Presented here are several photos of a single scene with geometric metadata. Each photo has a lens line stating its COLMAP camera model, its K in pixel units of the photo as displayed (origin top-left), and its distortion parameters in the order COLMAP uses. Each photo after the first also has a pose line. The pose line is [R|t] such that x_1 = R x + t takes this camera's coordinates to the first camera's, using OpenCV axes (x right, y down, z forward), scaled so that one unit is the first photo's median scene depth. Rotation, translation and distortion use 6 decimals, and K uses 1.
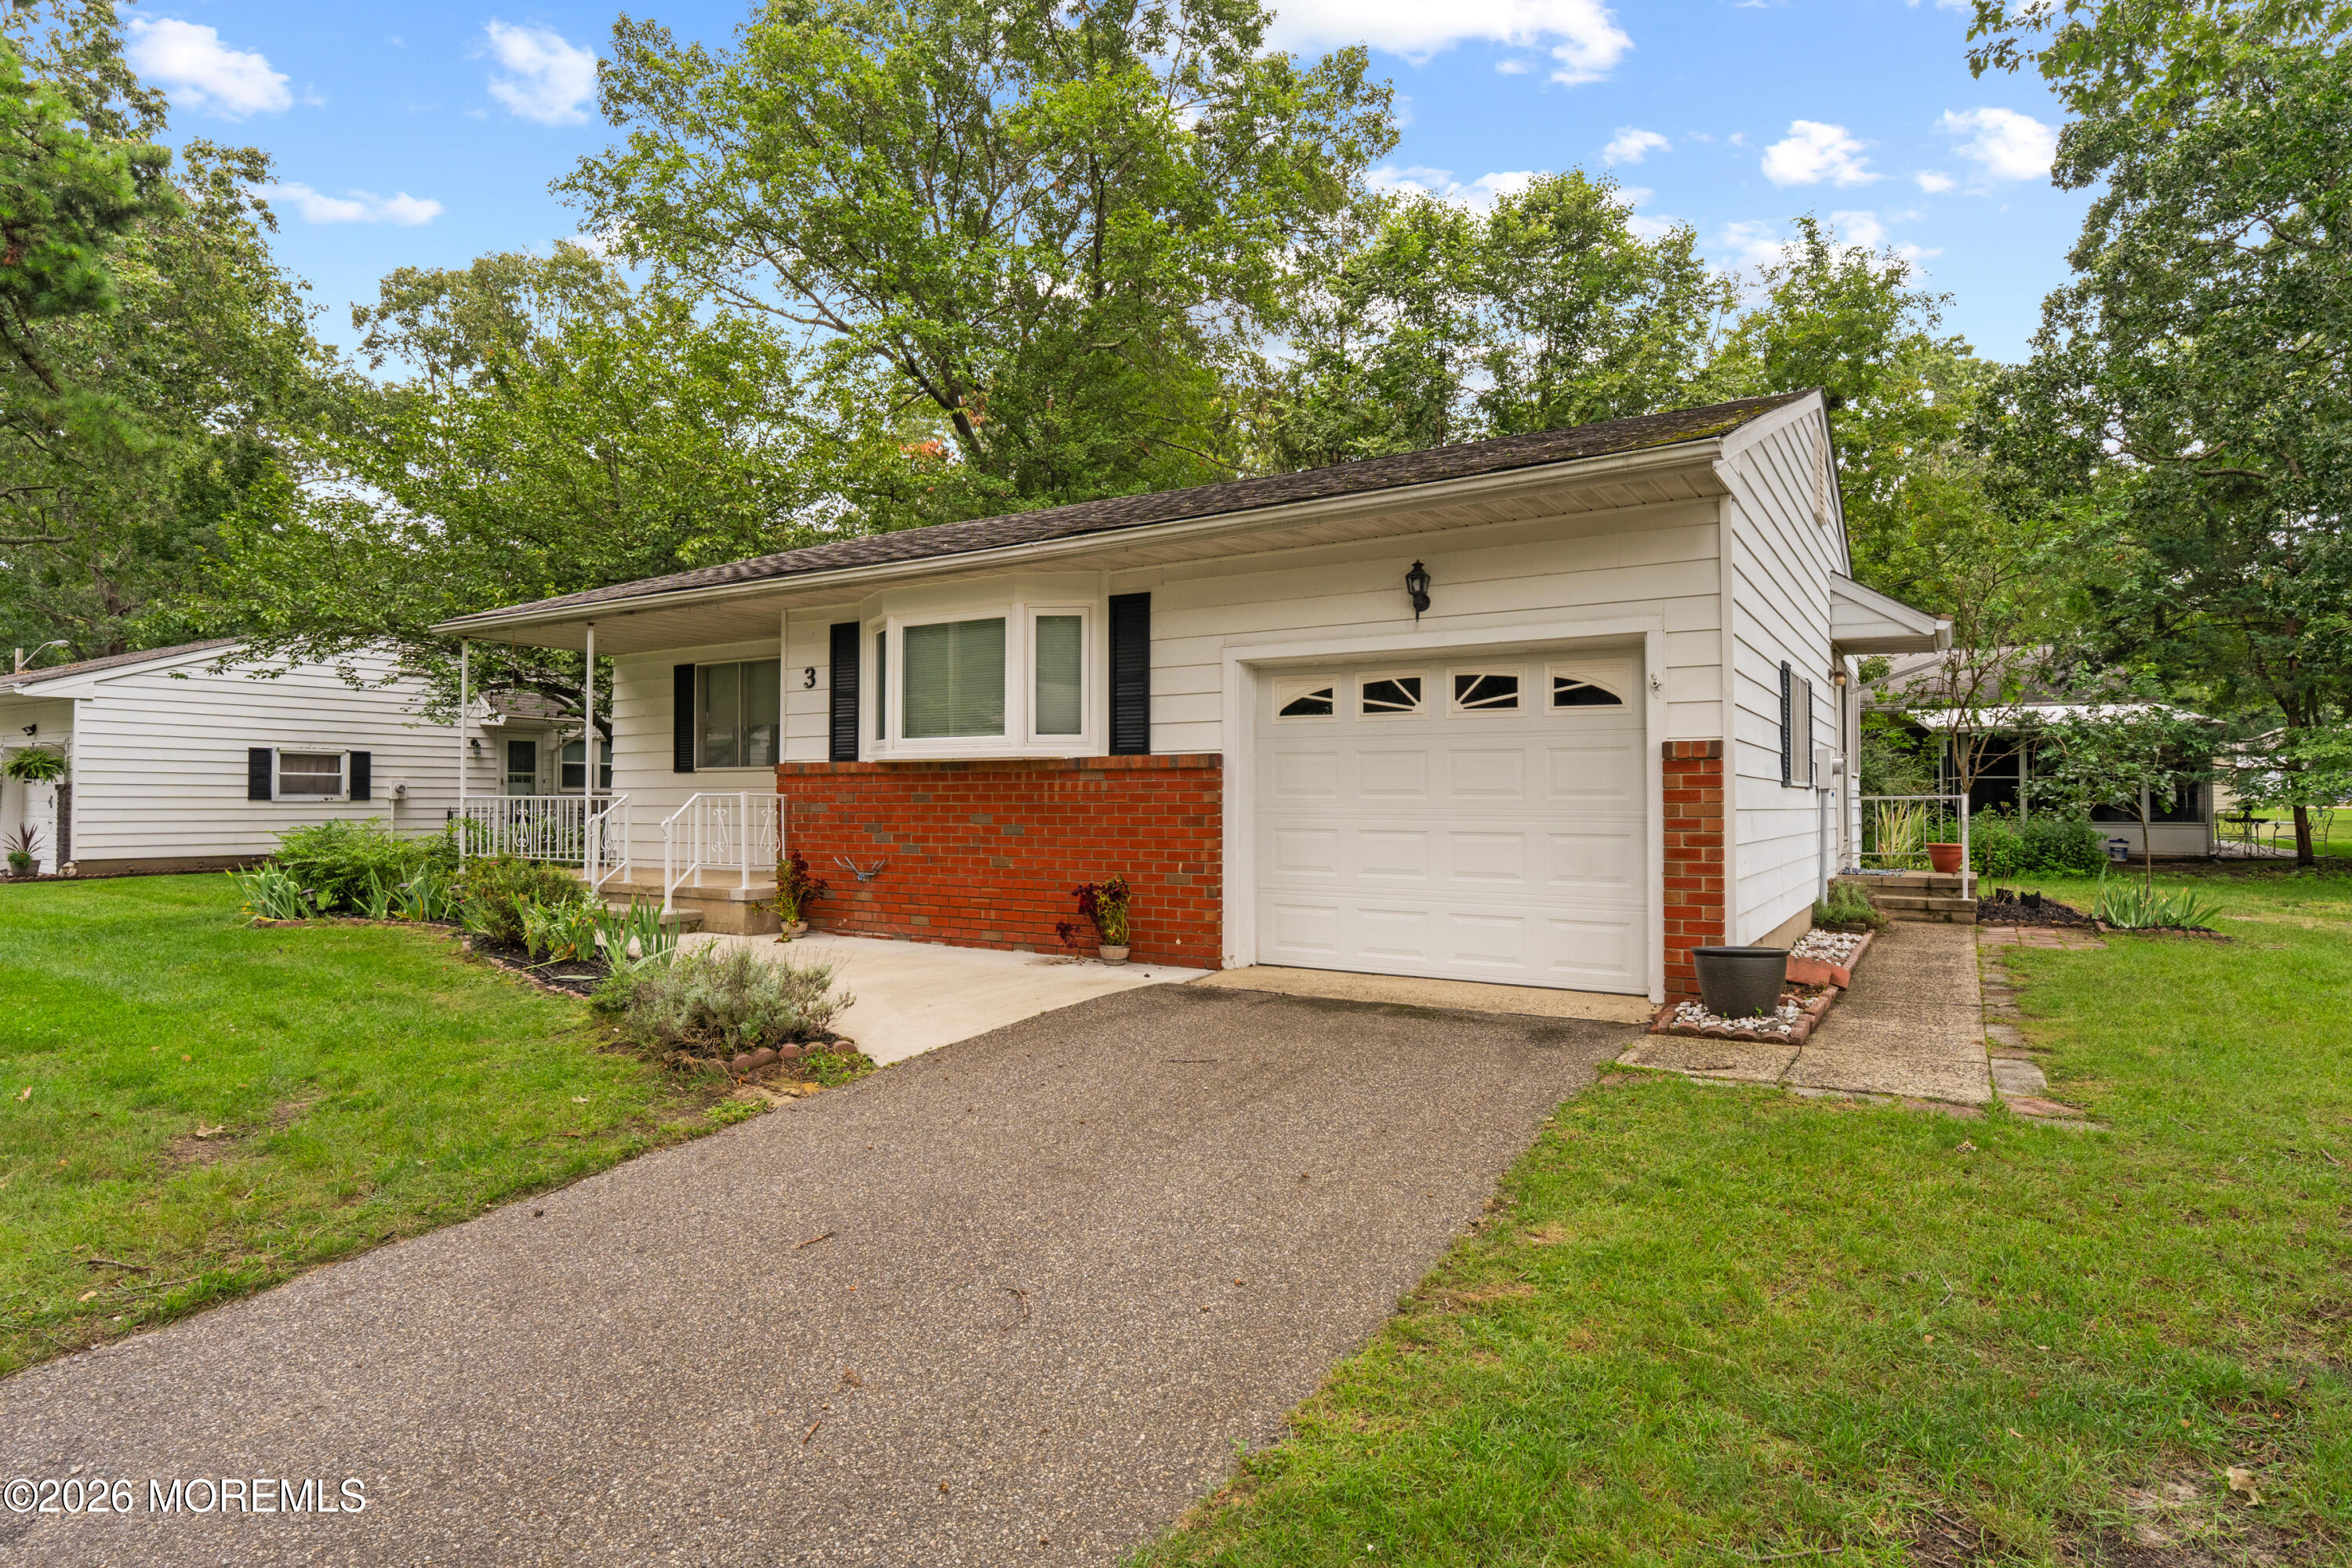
lens RADIAL K [[1263.6, 0, 1171.3], [0, 1263.6, 780.9], [0, 0, 1]] dist [0.000226, 0.000603]
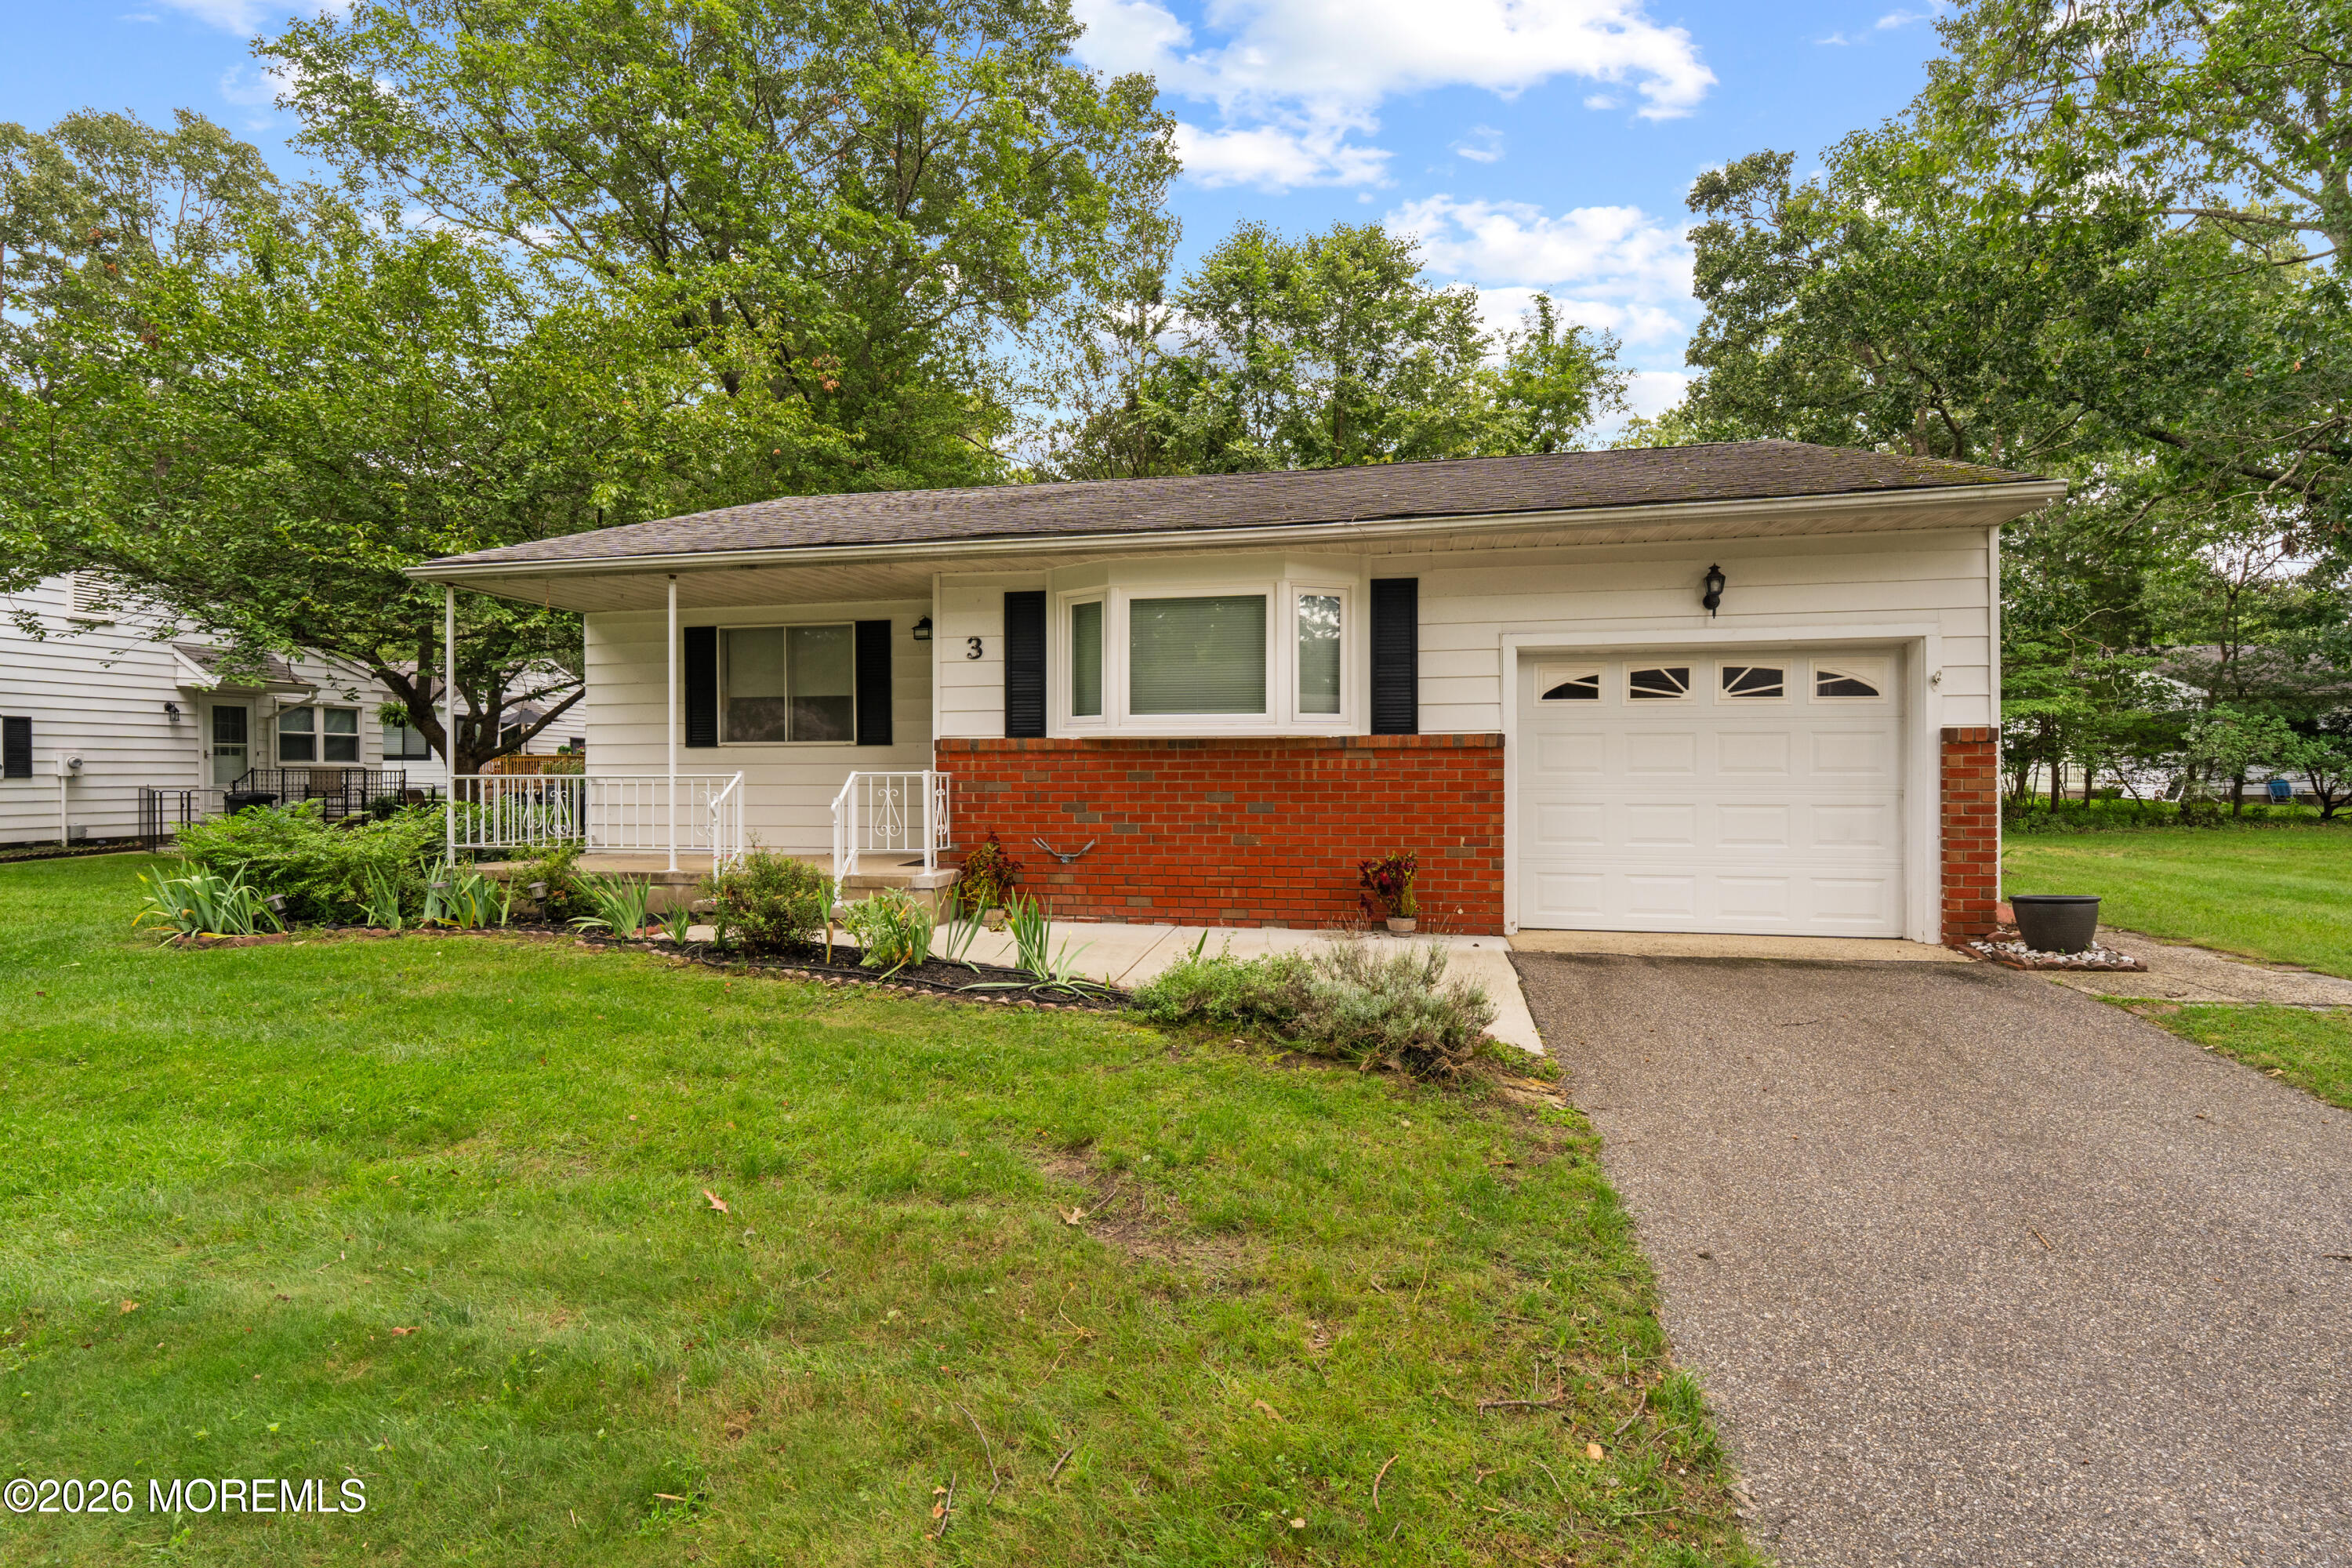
lens RADIAL K [[1143.0, 0, 1179.4], [0, 1143.0, 784.9], [0, 0, 1]] dist [-0.005088, -0.000152]
pose [[0.937368, -0.008473, 0.348237, -0.515528], [-0.001614, 0.999588, 0.028668, -0.005250], [-0.348336, -0.027435, 0.936968, 0.175810]]
